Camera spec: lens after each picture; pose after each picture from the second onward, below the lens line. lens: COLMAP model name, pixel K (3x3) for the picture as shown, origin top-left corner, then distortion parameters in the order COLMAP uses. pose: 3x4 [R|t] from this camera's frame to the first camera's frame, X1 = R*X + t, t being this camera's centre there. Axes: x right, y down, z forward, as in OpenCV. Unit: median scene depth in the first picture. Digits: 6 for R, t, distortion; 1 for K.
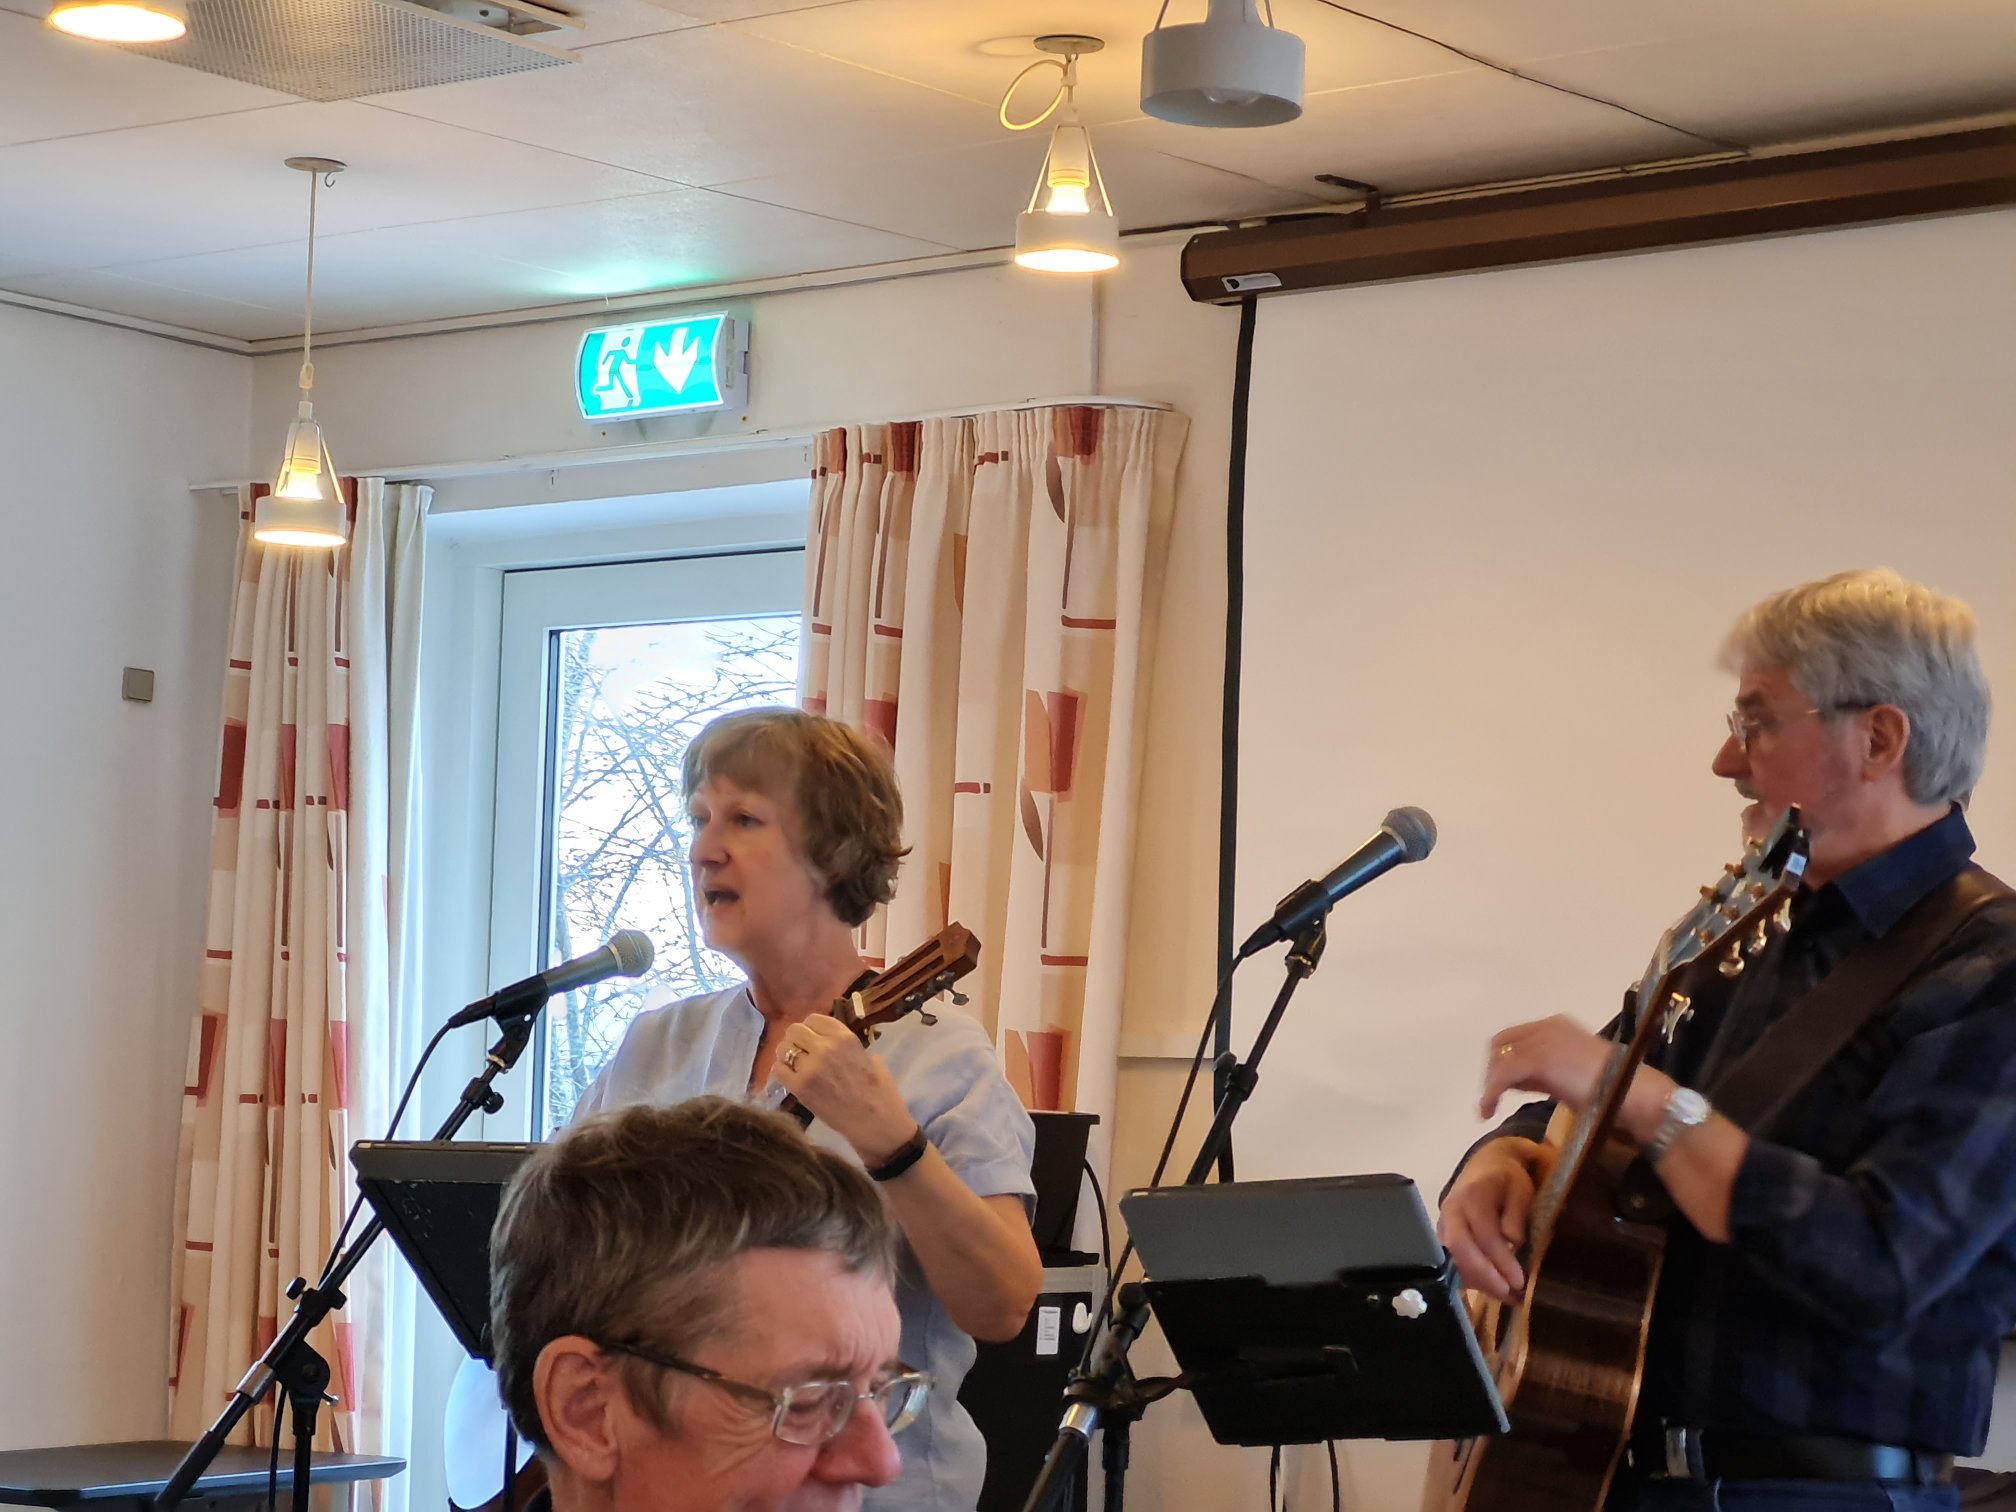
lens RADIAL K [[4424.2, 0, 1021.1], [0, 4424.2, 764.9], [0, 0, 1]] dist [0.002468, 0.000000]
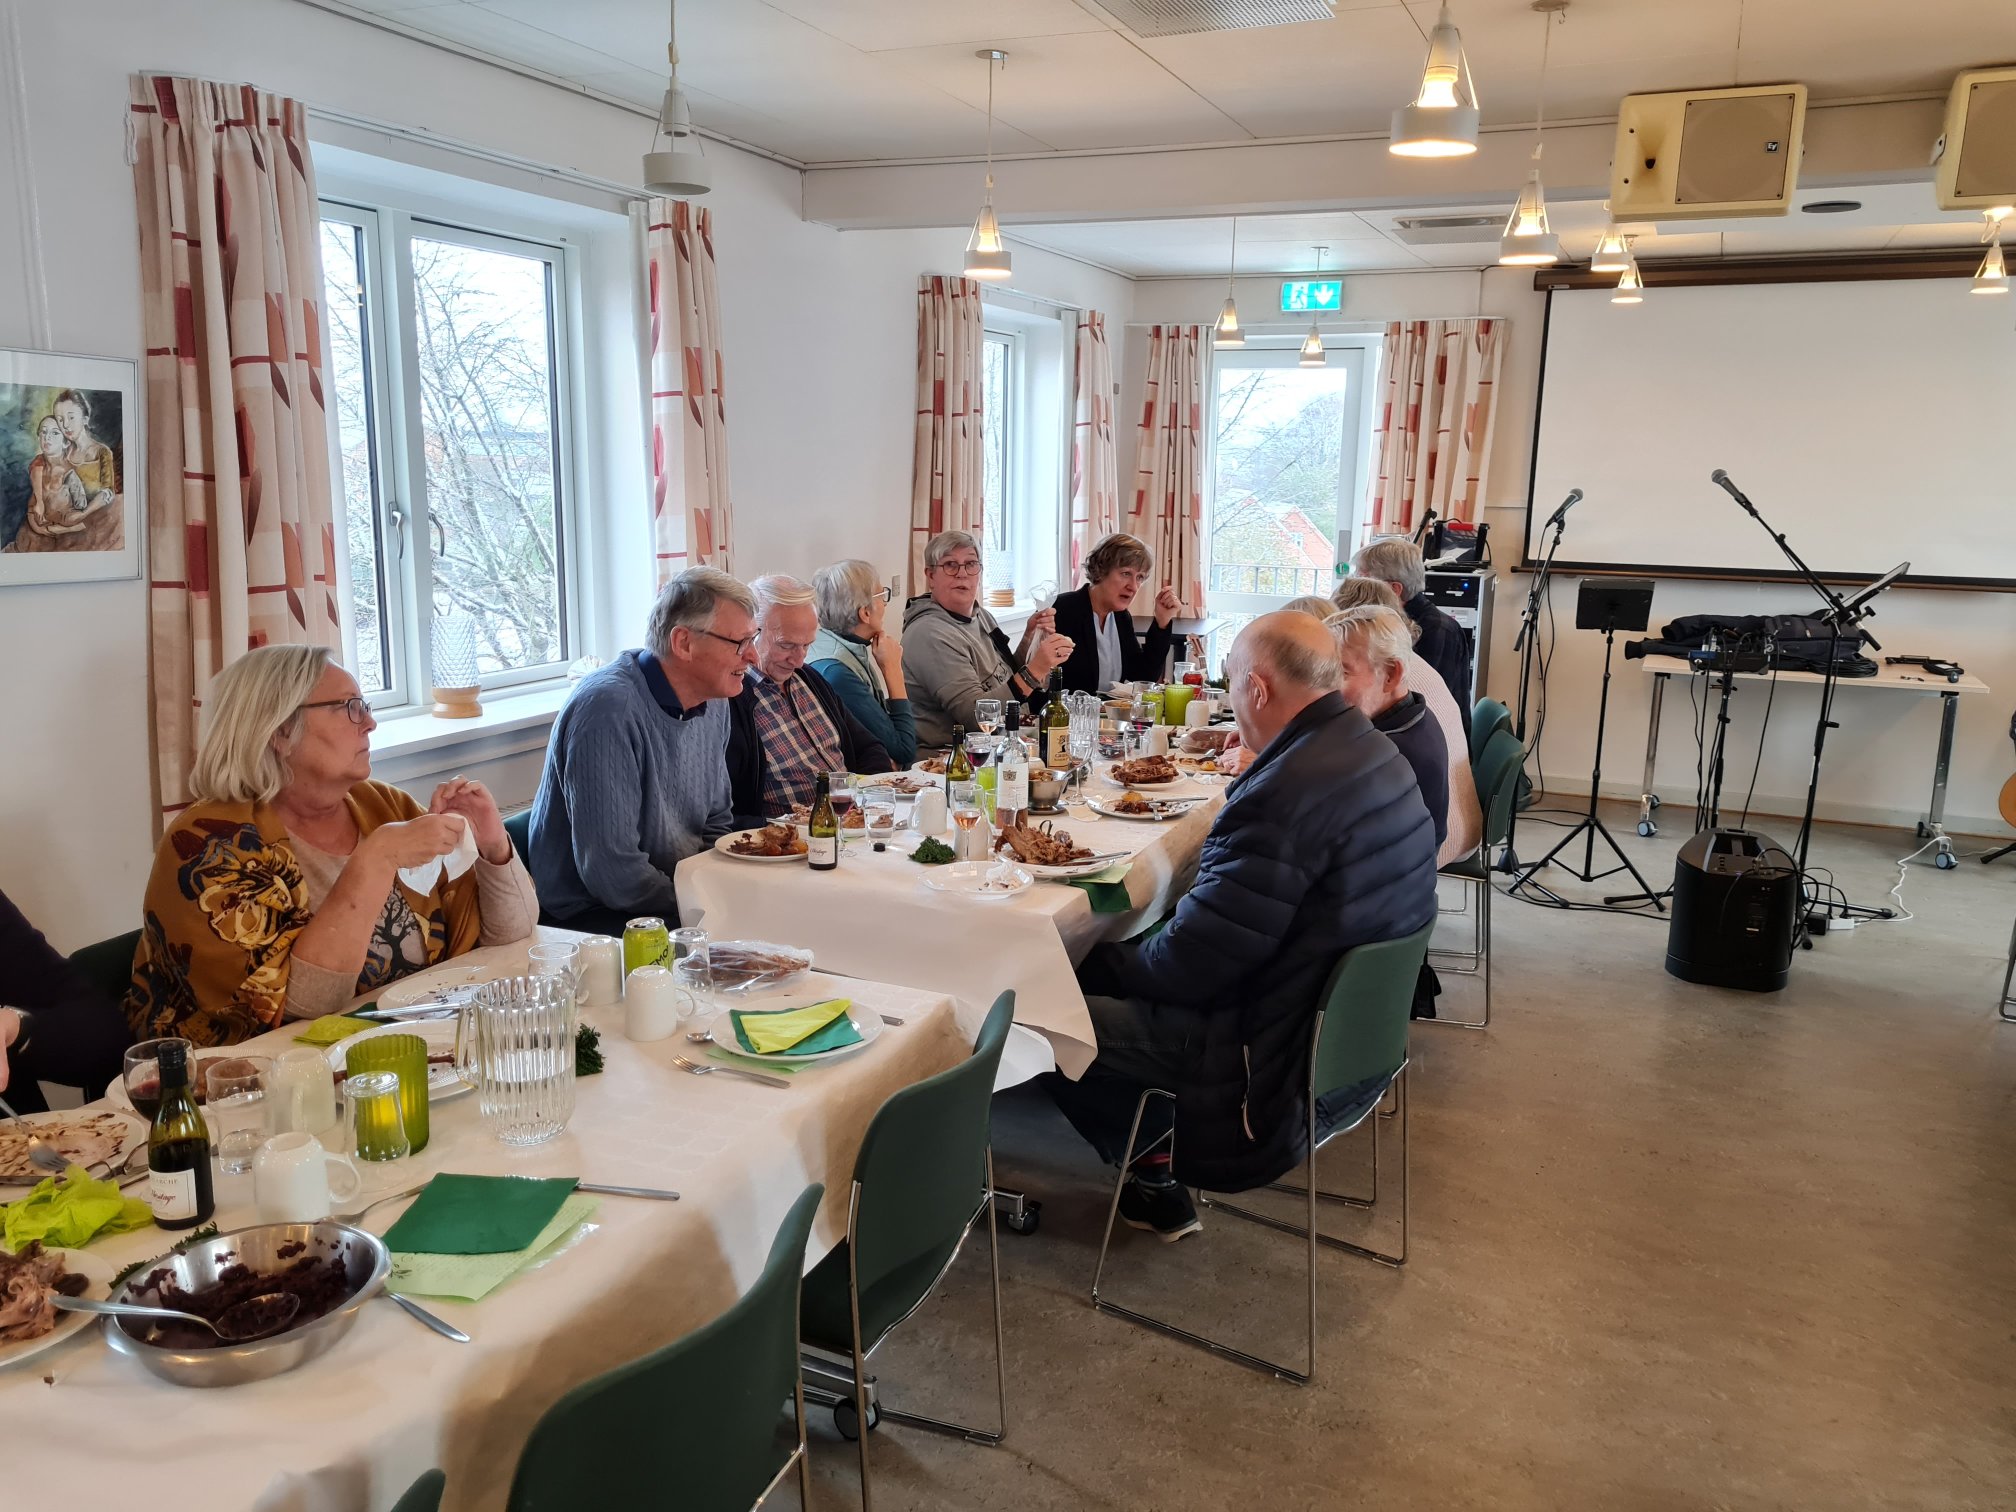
lens RADIAL K [[1547.4, 0, 1006.6], [0, 1547.4, 752.4], [0, 0, 1]] dist [0.037826, -0.024651]
pose [[0.966730, -0.060016, 0.248658, -0.620101], [-0.009892, 0.962588, 0.270789, -0.073585], [-0.255607, -0.264240, 0.929969, -0.128752]]
